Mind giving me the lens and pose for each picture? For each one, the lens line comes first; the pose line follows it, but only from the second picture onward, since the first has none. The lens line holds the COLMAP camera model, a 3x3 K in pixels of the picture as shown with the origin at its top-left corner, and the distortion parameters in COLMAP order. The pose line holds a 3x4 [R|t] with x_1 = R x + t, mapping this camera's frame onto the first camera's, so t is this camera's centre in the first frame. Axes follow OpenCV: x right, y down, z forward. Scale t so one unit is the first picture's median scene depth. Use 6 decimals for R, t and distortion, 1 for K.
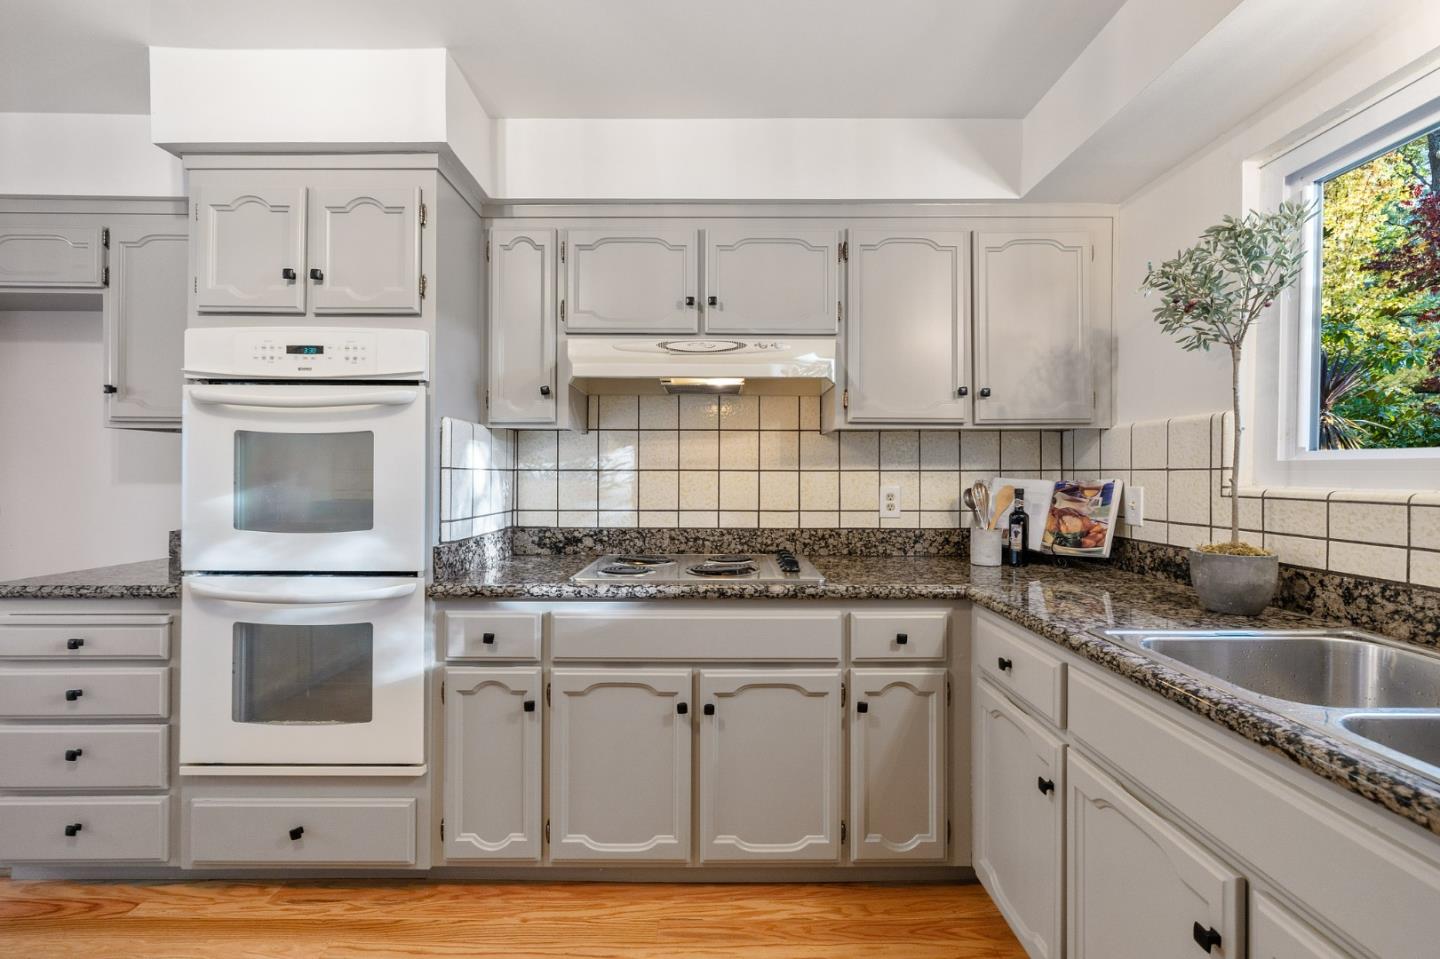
lens RADIAL K [[607.4, 0, 727.2], [0, 607.4, 474.0], [0, 0, 1]] dist [-0.007807, 0.001735]
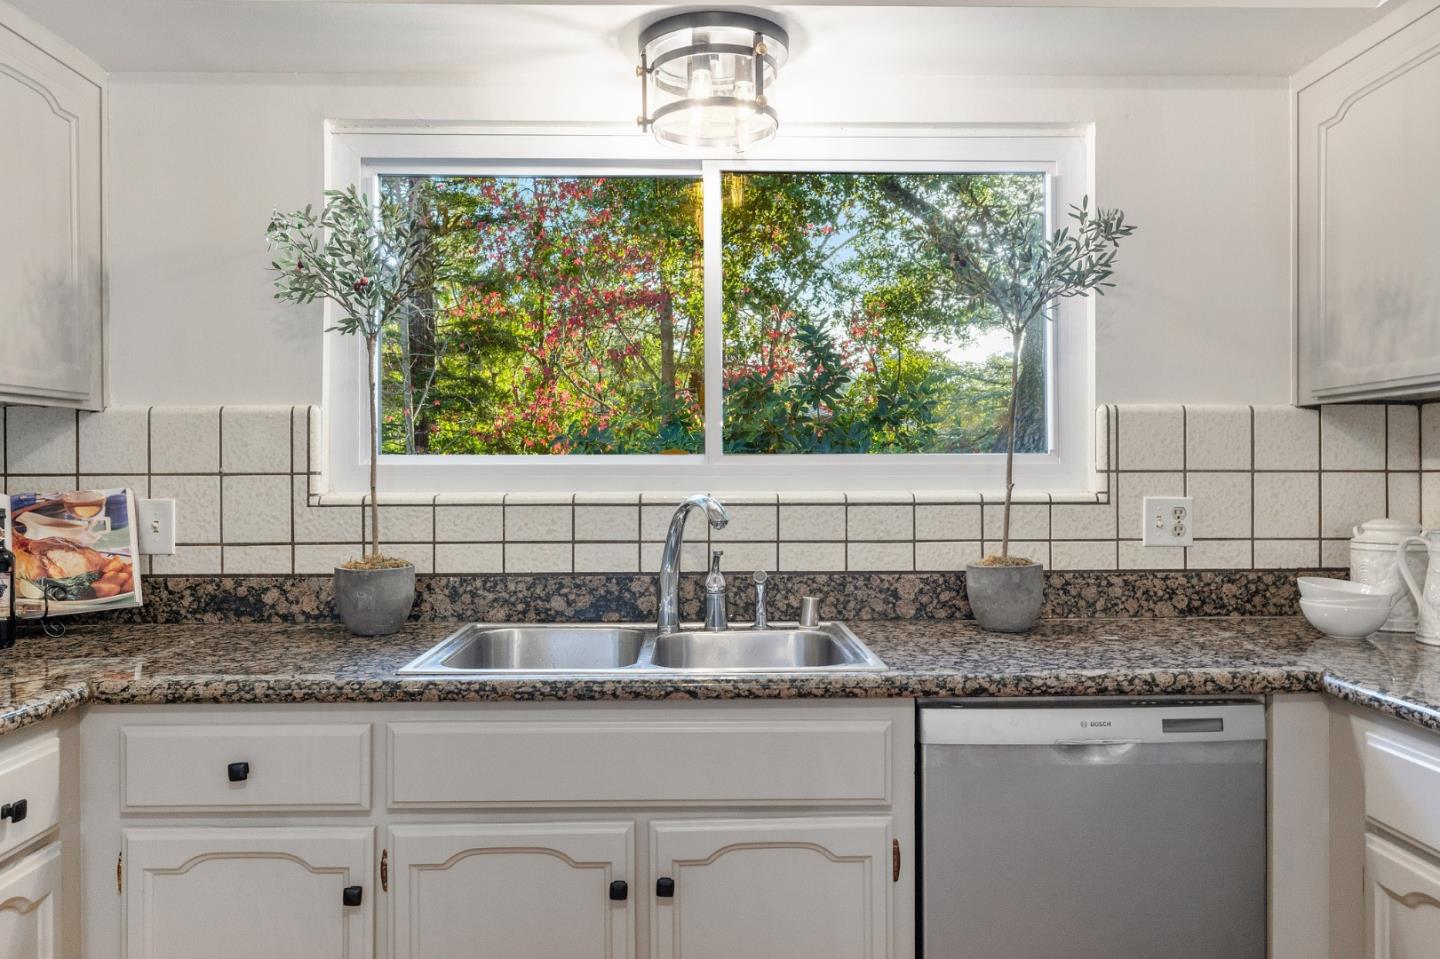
lens RADIAL K [[987.7, 0, 727.2], [0, 987.7, 478.8], [0, 0, 1]] dist [-0.012288, 0.005487]
pose [[-0.019926, -0.007288, 0.999775, -0.534359], [0.005646, 0.999957, 0.007402, -0.007733], [-0.999786, 0.005792, -0.019884, 0.423389]]
